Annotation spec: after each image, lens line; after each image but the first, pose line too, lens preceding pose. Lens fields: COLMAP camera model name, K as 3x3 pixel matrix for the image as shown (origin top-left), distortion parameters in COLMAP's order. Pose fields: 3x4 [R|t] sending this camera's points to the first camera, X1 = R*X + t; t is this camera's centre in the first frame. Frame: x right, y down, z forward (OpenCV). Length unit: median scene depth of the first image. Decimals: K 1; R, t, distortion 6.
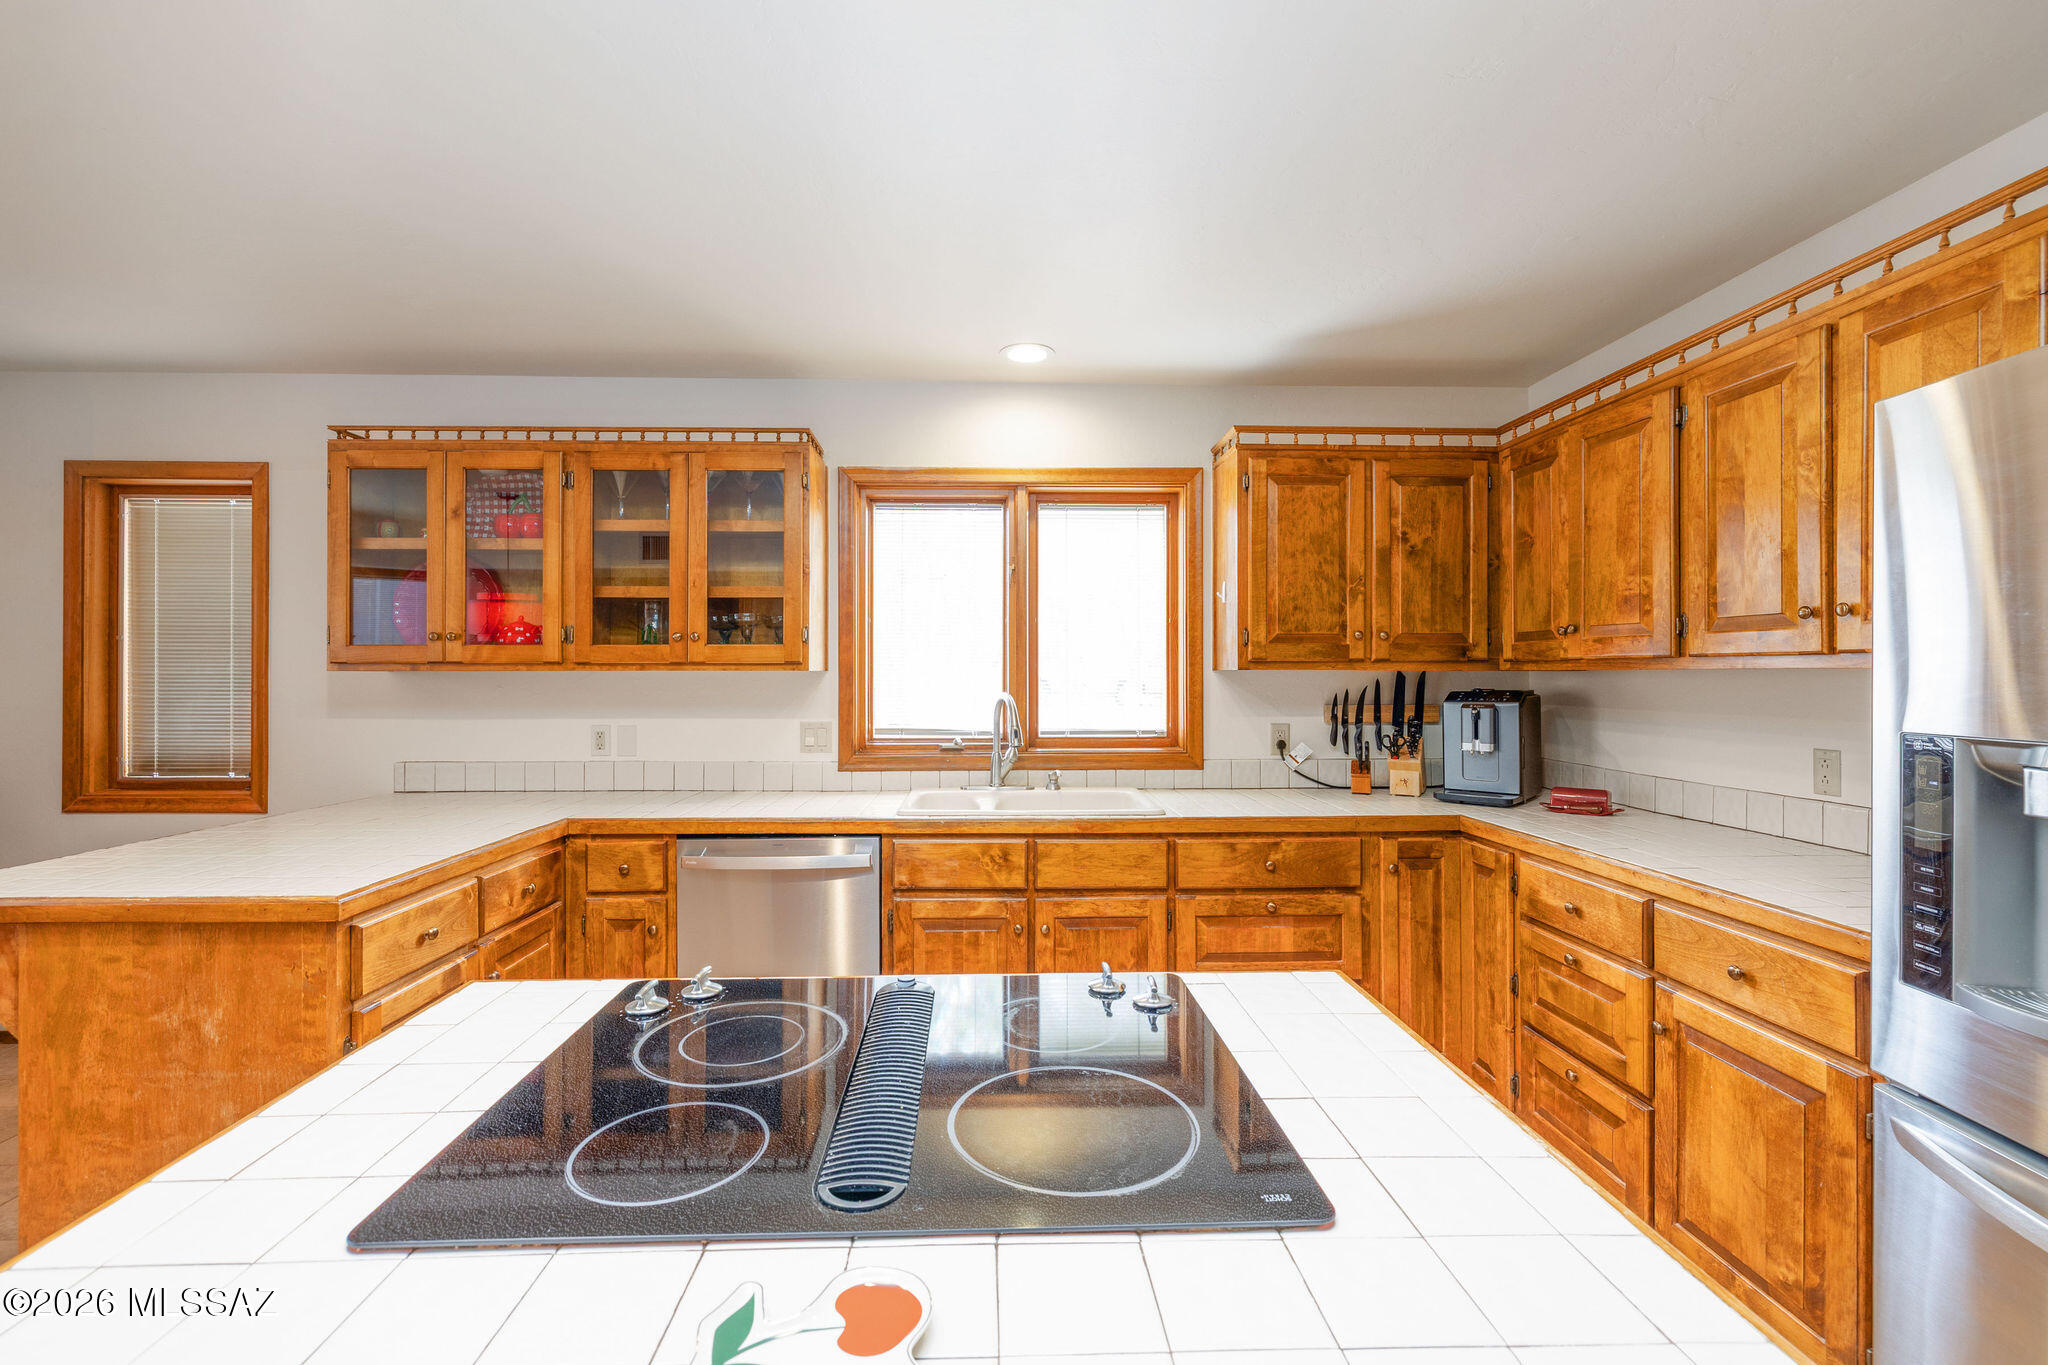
lens RADIAL K [[864.0, 0, 1023.7], [0, 864.0, 676.6], [0, 0, 1]] dist [-0.001251, -0.000473]
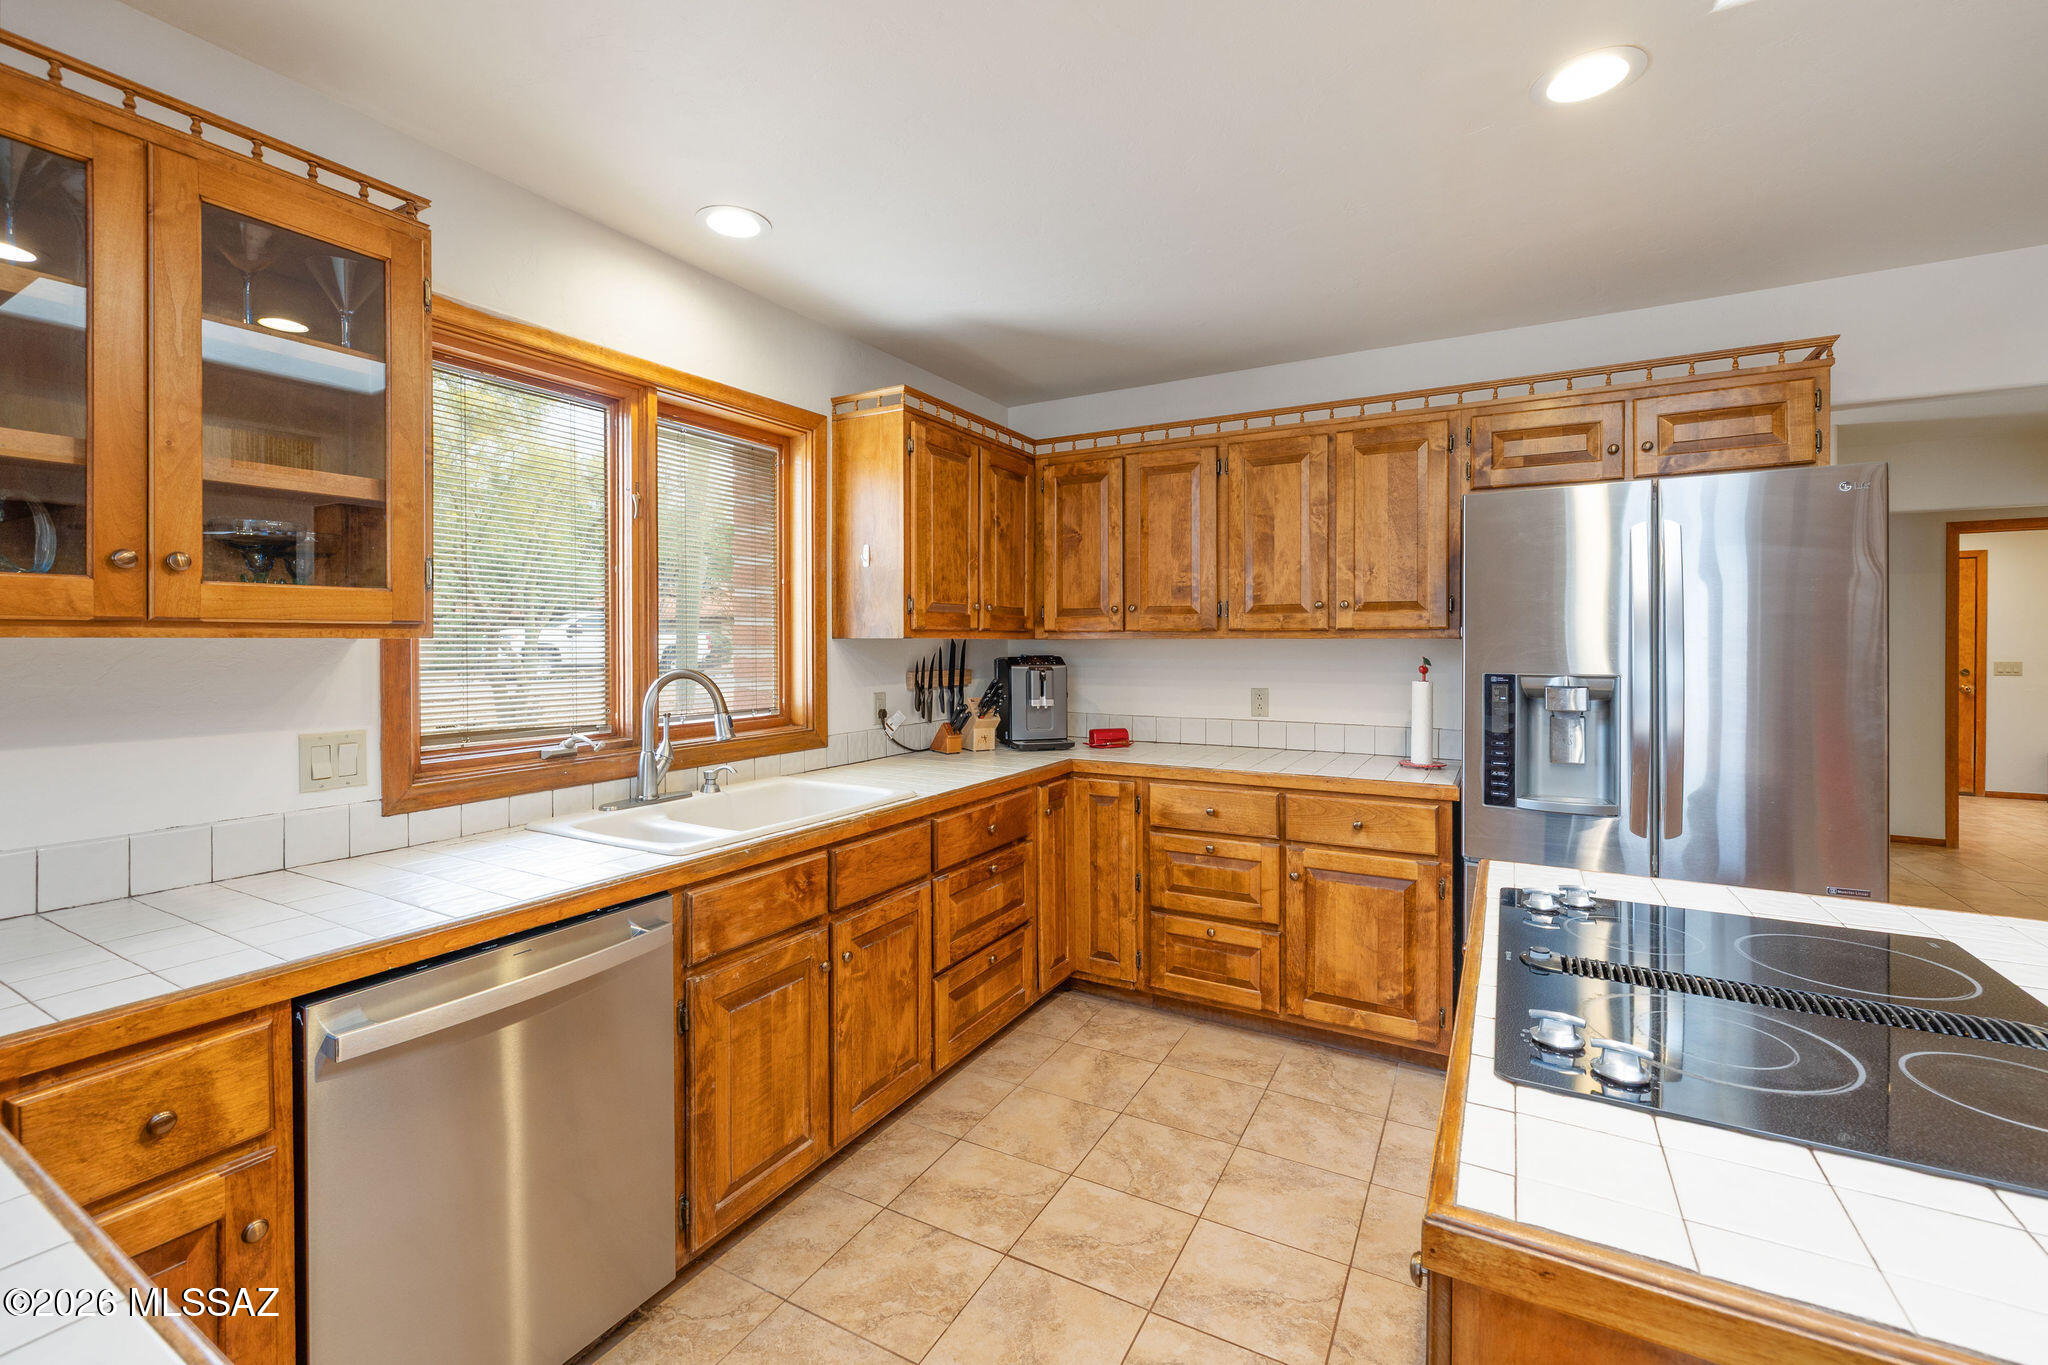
lens RADIAL K [[864.0, 0, 1017.7], [0, 864.0, 649.6], [0, 0, 1]] dist [-0.001251, -0.000473]
pose [[0.536804, -0.009180, 0.843657, -0.568063], [0.003212, 0.999956, 0.008837, -0.003742], [-0.843701, -0.002034, 0.536810, 0.423867]]
